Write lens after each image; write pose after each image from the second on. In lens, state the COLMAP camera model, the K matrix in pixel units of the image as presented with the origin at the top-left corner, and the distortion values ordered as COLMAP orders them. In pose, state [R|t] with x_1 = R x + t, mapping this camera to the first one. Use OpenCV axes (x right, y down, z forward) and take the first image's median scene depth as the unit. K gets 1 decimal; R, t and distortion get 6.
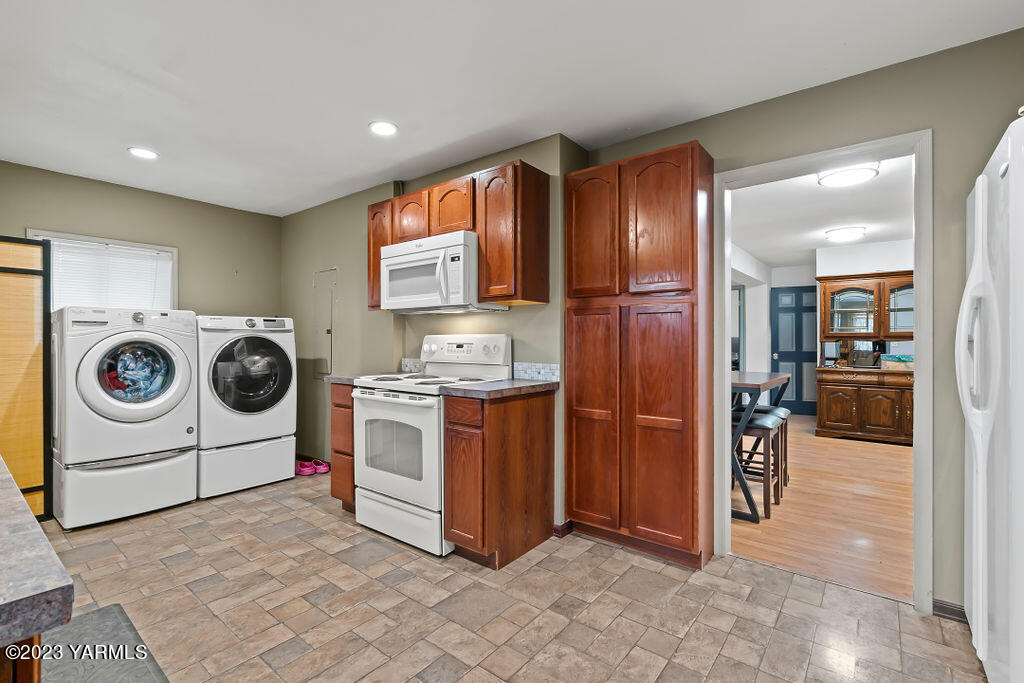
lens RADIAL K [[464.8, 0, 508.6], [0, 464.8, 340.9], [0, 0, 1]] dist [-0.004514, 0.001055]
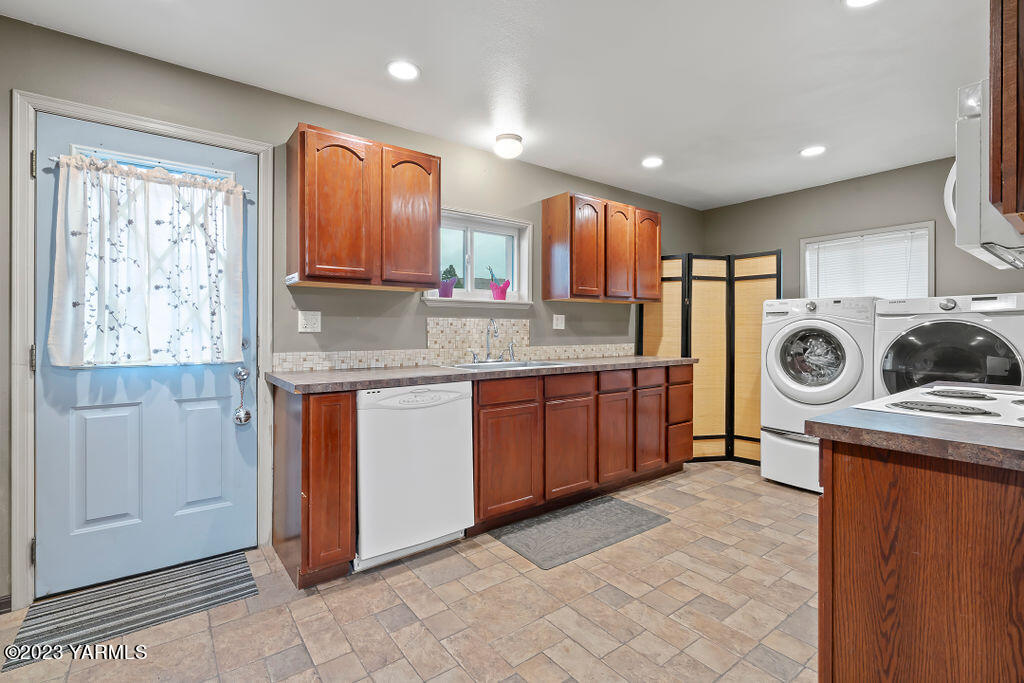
lens RADIAL K [[464.8, 0, 517.7], [0, 464.8, 329.6], [0, 0, 1]] dist [-0.004514, 0.001055]
pose [[-0.237386, 0.000194, -0.971415, 0.420910], [-0.002726, 0.999996, 0.000866, 0.004191], [0.971412, 0.002854, -0.237384, 0.626876]]
